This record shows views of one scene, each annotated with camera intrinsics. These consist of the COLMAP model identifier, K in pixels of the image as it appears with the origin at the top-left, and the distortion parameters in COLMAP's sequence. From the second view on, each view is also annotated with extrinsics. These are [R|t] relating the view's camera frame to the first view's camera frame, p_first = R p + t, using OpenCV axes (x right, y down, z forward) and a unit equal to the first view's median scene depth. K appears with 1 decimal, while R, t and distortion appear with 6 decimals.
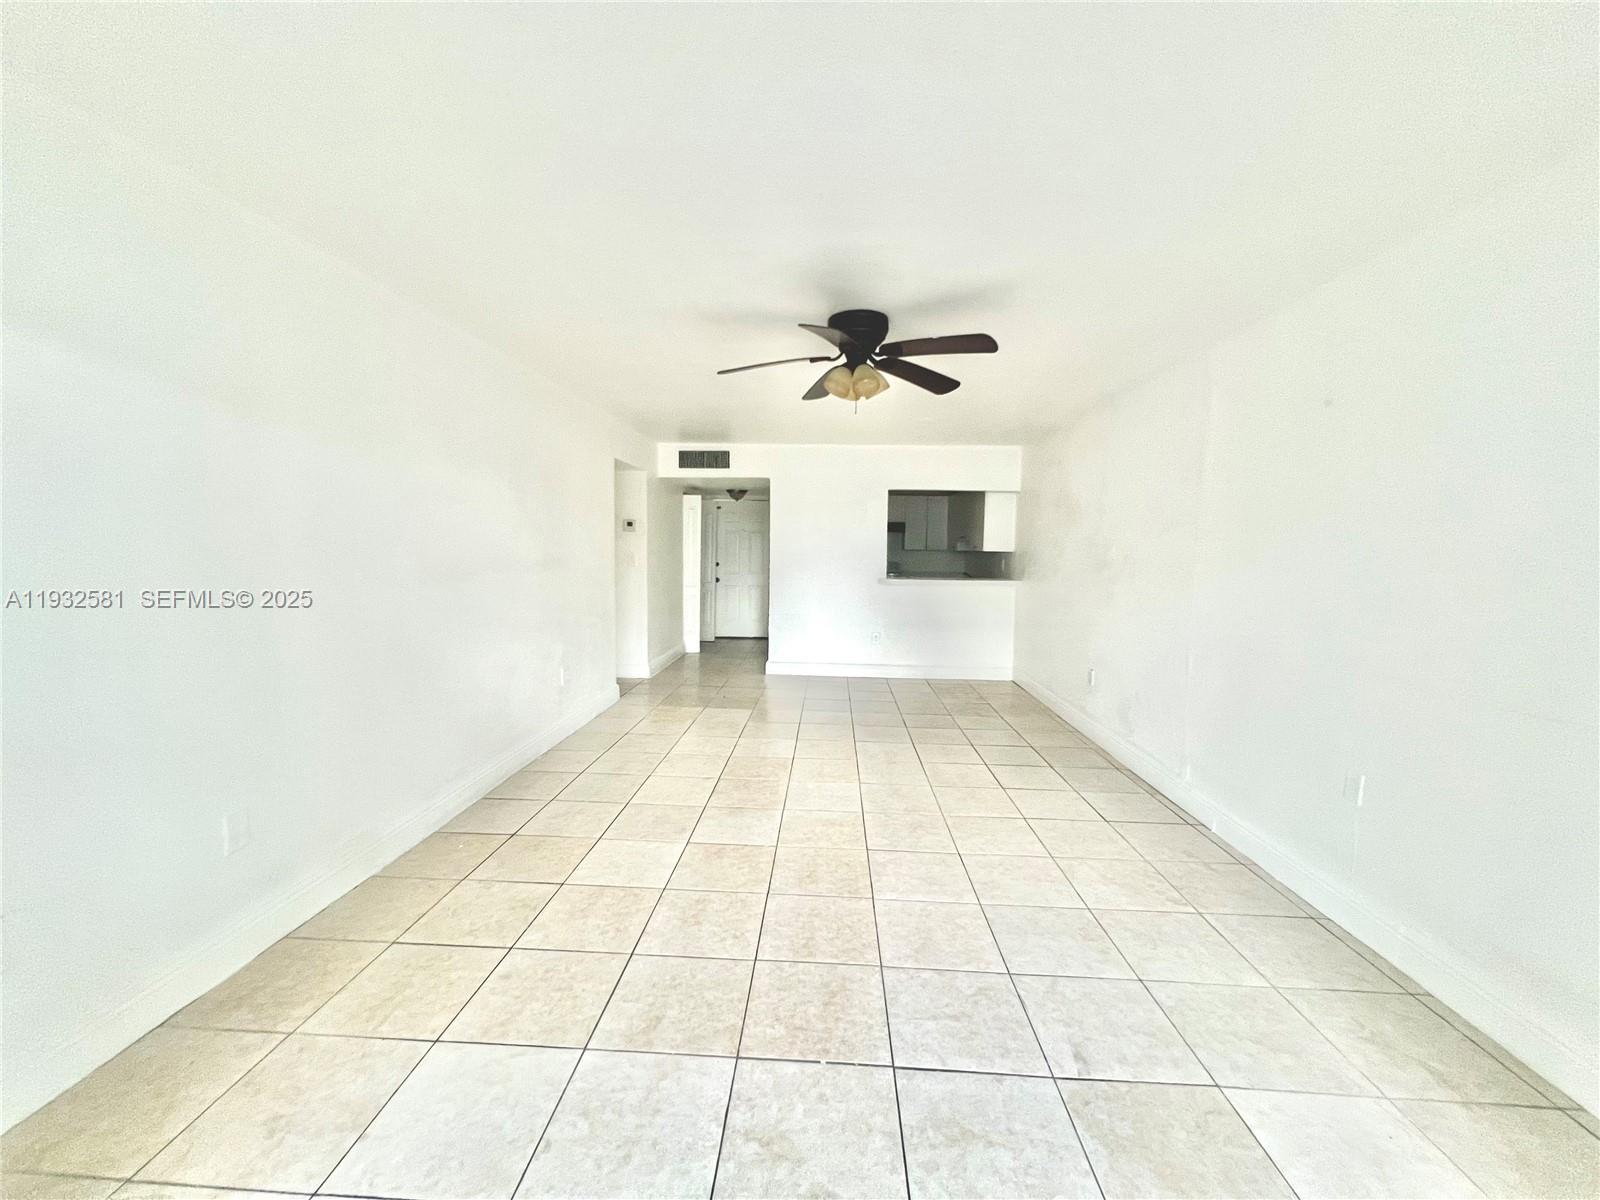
lens RADIAL K [[644.0, 0, 800.0], [0, 644.0, 600.0], [0, 0, 1]] dist [-0.000963, 0.000520]
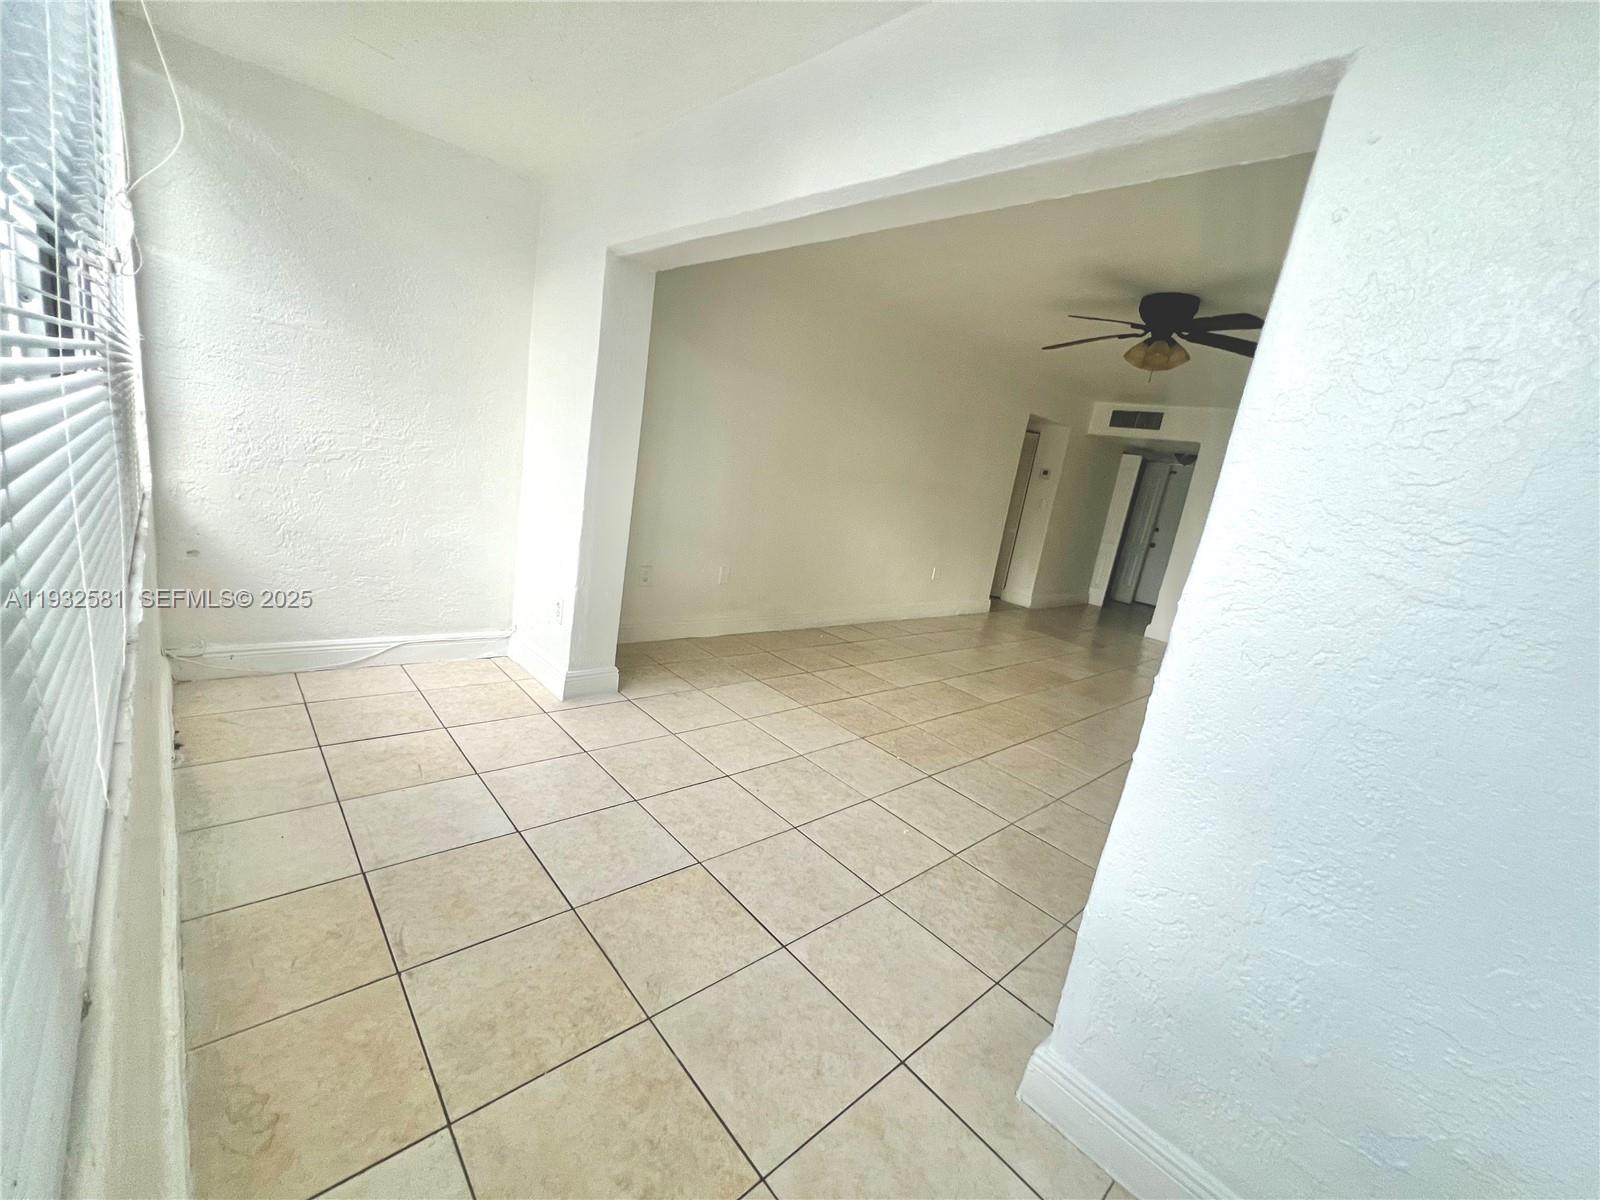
lens RADIAL K [[644.0, 0, 800.0], [0, 644.0, 600.0], [0, 0, 1]] dist [-0.000963, 0.000520]
pose [[0.707602, 0.243117, -0.663471, 0.257502], [-0.199174, 0.969499, 0.142833, 0.026868], [0.677959, 0.031077, 0.734442, -0.140621]]
